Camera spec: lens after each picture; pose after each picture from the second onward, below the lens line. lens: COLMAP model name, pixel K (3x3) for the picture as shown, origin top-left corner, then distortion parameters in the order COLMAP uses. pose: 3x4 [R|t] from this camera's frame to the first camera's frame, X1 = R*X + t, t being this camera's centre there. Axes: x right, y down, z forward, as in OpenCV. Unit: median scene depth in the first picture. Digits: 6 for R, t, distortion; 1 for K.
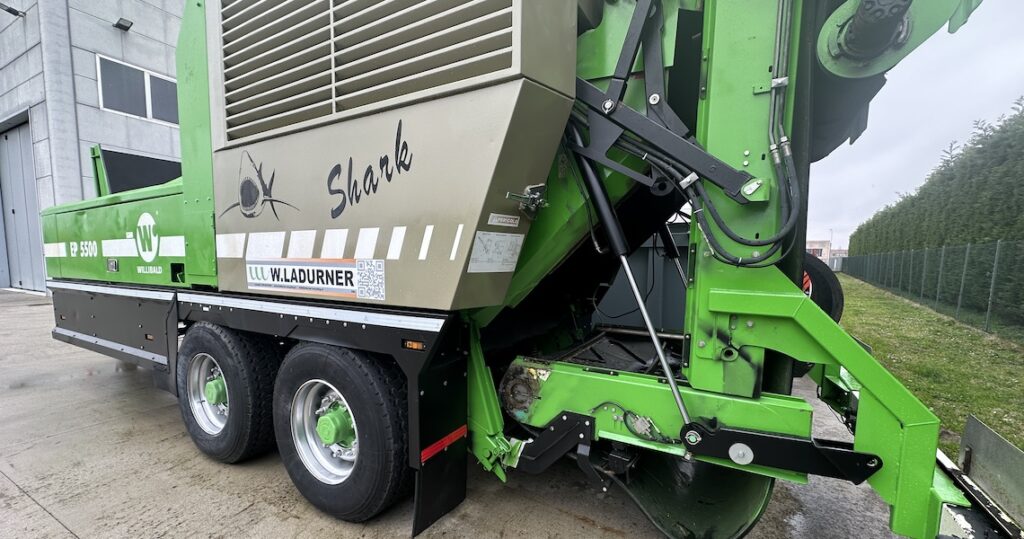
lens RADIAL K [[406.5, 0, 512.0], [0, 406.5, 295.4], [0, 0, 1]] dist [-0.001310, -0.000038]
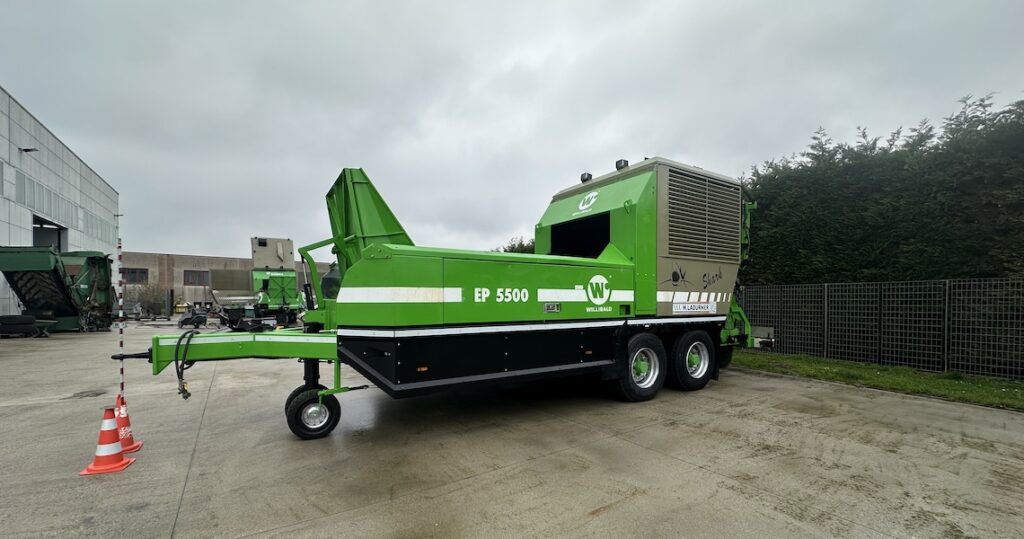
lens RADIAL K [[407.1, 0, 512.4], [0, 407.1, 304.9], [0, 0, 1]] dist [0.000383, 0.000053]
pose [[0.457972, -0.016529, 0.888813, -3.761586], [0.079601, 0.996573, -0.022483, -0.106181], [-0.885396, 0.081047, 0.457718, 0.820418]]
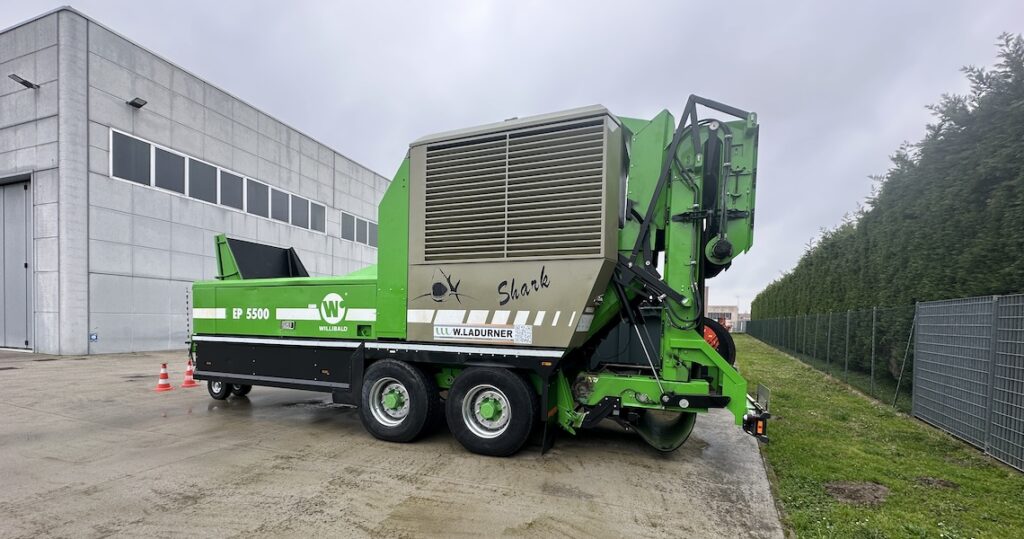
lens RADIAL K [[407.0, 0, 511.6], [0, 407.0, 329.2], [0, 0, 1]] dist [-0.001245, -0.000089]
pose [[0.988180, 0.006908, 0.153144, -0.661106], [0.002847, 0.997985, -0.063389, 0.063753], [-0.153274, 0.063076, 0.986169, -1.015103]]
